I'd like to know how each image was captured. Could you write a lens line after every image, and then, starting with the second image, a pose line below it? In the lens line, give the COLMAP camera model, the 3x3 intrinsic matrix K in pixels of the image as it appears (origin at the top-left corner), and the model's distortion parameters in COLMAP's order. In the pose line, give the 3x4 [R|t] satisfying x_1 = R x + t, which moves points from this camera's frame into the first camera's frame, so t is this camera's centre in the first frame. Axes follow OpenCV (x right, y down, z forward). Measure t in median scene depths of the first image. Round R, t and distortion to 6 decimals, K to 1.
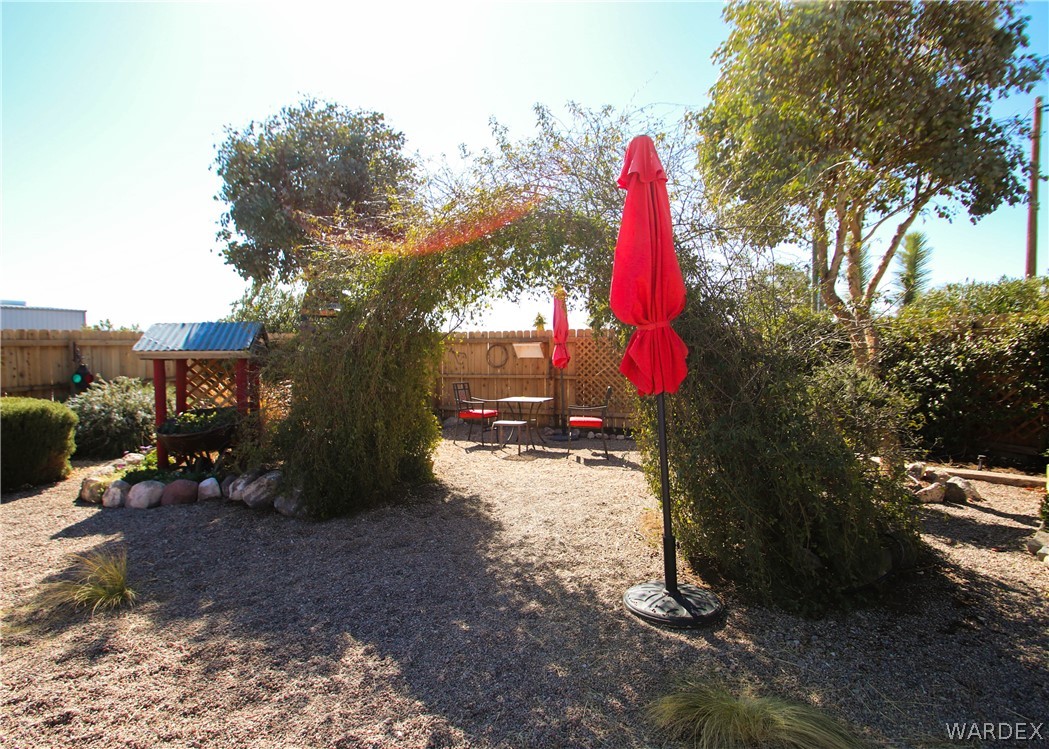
lens RADIAL K [[538.3, 0, 515.6], [0, 538.3, 371.0], [0, 0, 1]] dist [0.008722, -0.014917]
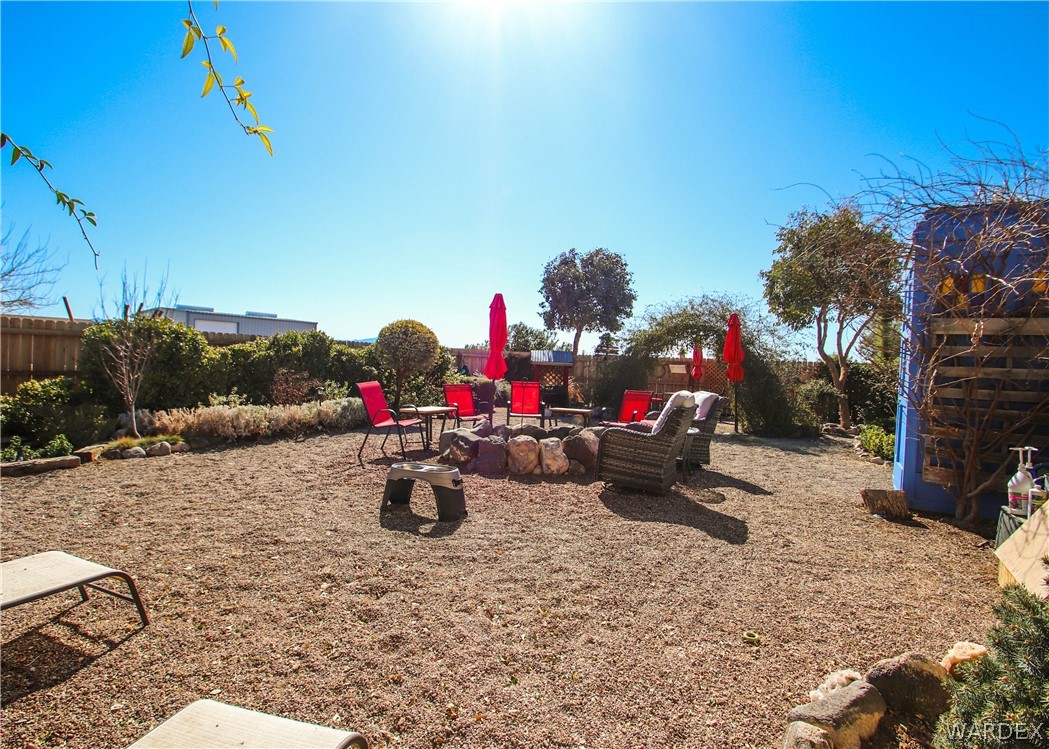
lens RADIAL K [[538.3, 0, 515.6], [0, 538.3, 371.0], [0, 0, 1]] dist [0.008722, -0.014917]
pose [[0.977001, 0.052029, -0.206790, -0.170695], [-0.058064, 0.998043, -0.023219, 0.053221], [0.205178, 0.034692, 0.978110, -1.113968]]
